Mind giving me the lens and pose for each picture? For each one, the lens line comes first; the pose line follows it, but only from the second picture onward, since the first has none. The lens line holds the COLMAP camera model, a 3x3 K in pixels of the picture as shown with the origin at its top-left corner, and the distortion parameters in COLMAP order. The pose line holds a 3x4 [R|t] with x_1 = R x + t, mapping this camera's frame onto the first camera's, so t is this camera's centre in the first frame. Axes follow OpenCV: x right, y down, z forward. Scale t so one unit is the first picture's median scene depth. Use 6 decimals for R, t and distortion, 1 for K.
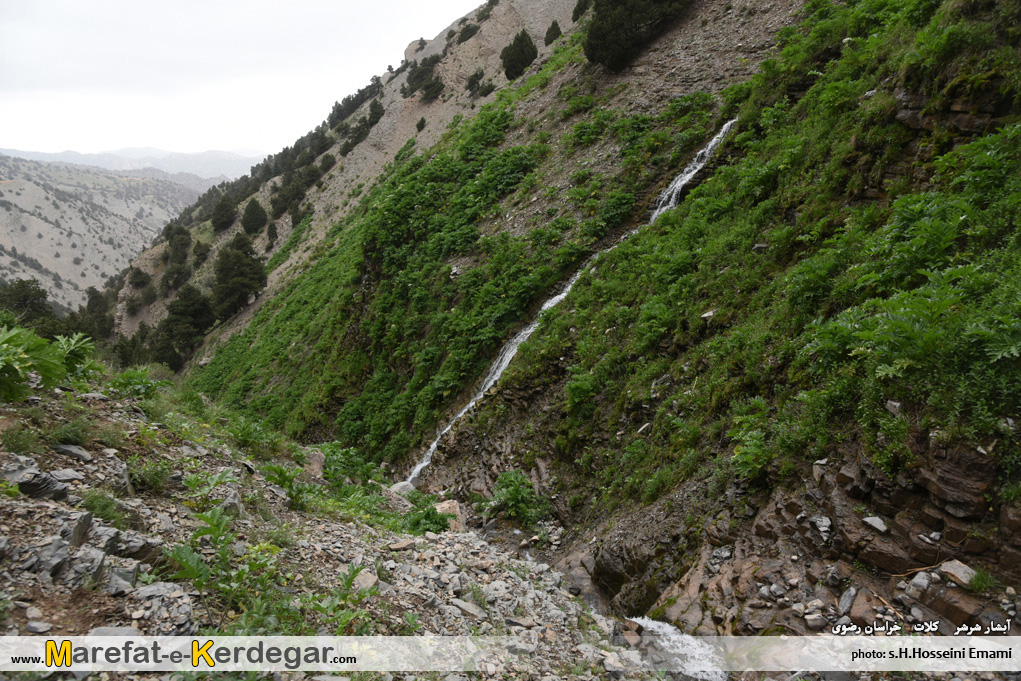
lens RADIAL K [[694.7, 0, 510.5], [0, 694.7, 340.5], [0, 0, 1]] dist [-0.036431, 0.008581]
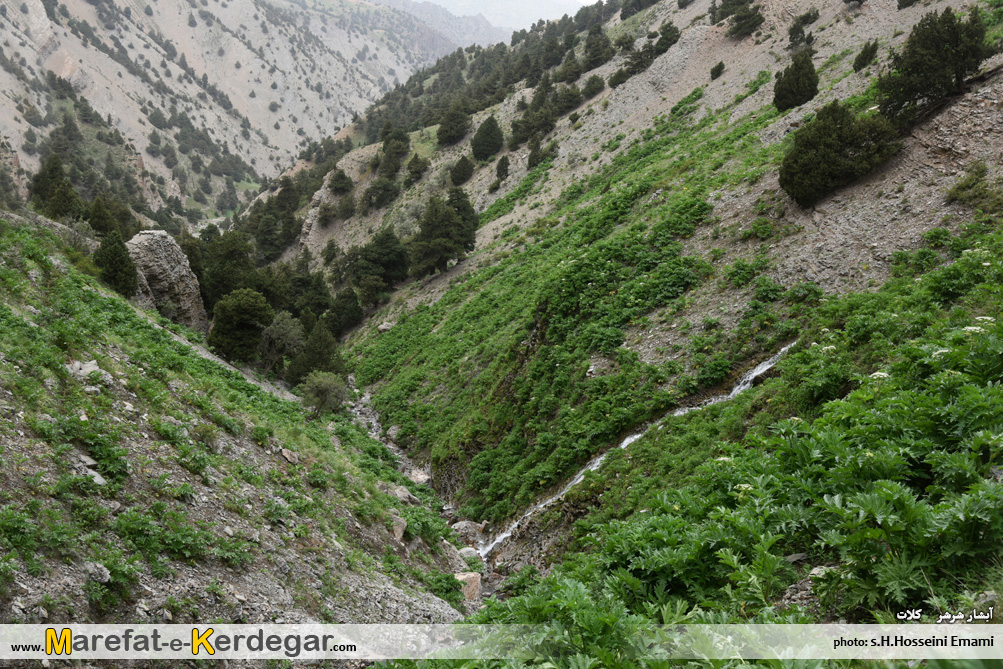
lens RADIAL K [[1103.5, 0, 501.5], [0, 1103.5, 334.5], [0, 0, 1]] dist [-0.006631, 0.037290]
pose [[0.919979, 0.243323, -0.307300, 0.078044], [-0.229864, 0.969941, 0.079855, -0.065408], [0.317493, -0.002828, 0.948256, -0.174405]]
